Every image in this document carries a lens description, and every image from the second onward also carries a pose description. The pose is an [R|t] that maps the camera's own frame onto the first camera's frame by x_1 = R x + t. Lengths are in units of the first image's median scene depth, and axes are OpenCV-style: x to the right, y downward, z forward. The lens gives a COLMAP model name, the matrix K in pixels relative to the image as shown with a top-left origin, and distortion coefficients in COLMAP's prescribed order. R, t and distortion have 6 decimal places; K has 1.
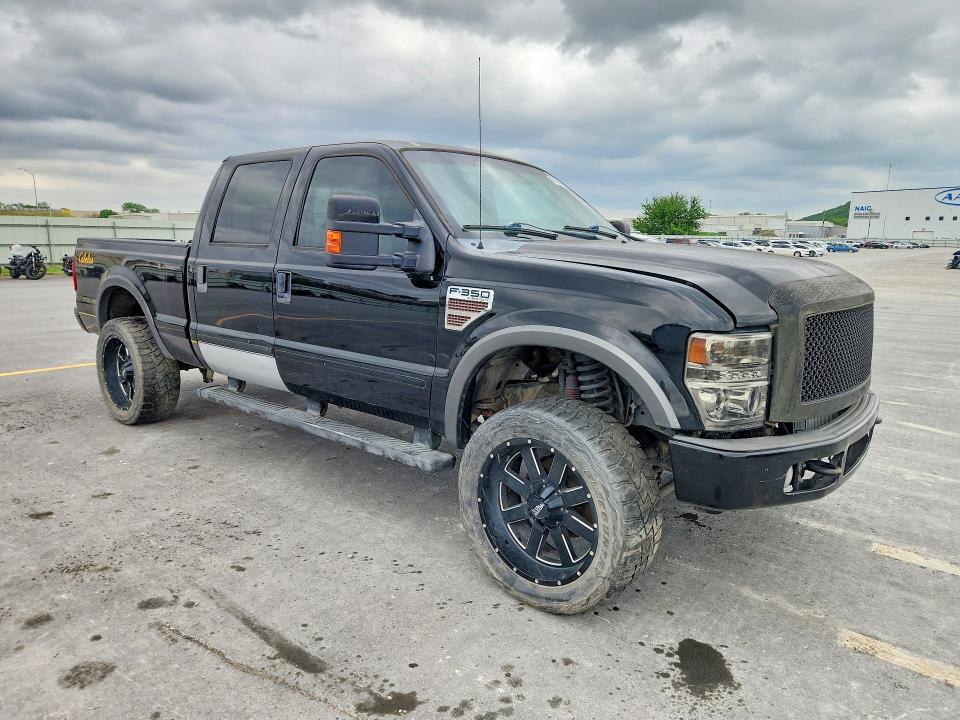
lens RADIAL K [[648.8, 0, 480.0], [0, 648.8, 360.0], [0, 0, 1]] dist [0.081169, -0.077555]
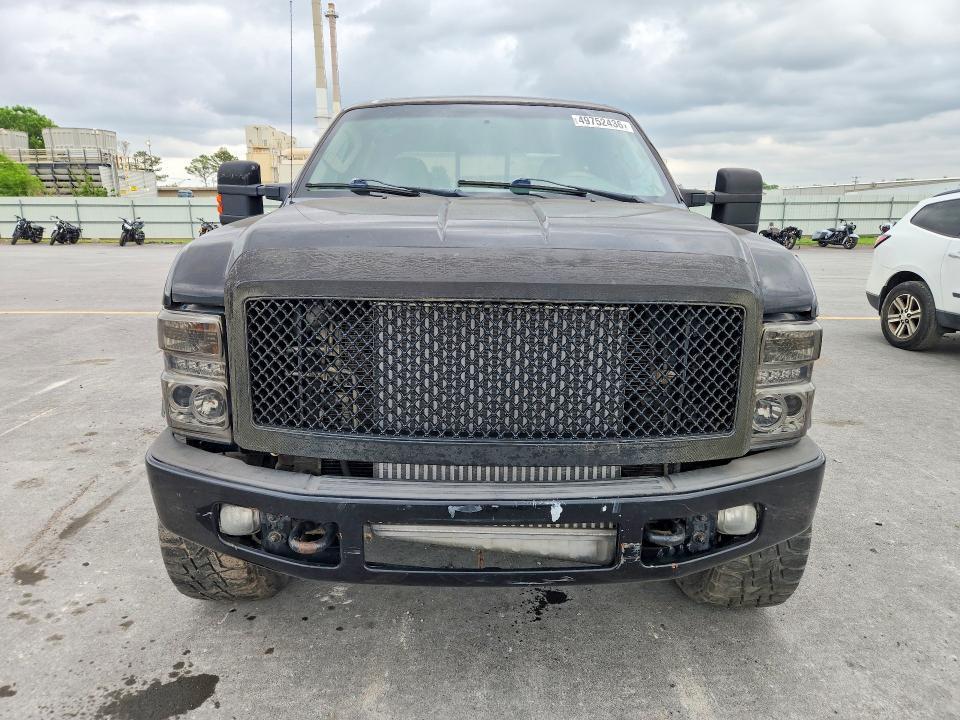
lens RADIAL K [[648.8, 0, 480.0], [0, 648.8, 360.0], [0, 0, 1]] dist [0.081169, -0.077555]
pose [[0.634462, 0.156010, -0.757046, 1.109560], [-0.129681, 0.987021, 0.094720, -0.093666], [0.761998, 0.038078, 0.646459, 0.709482]]
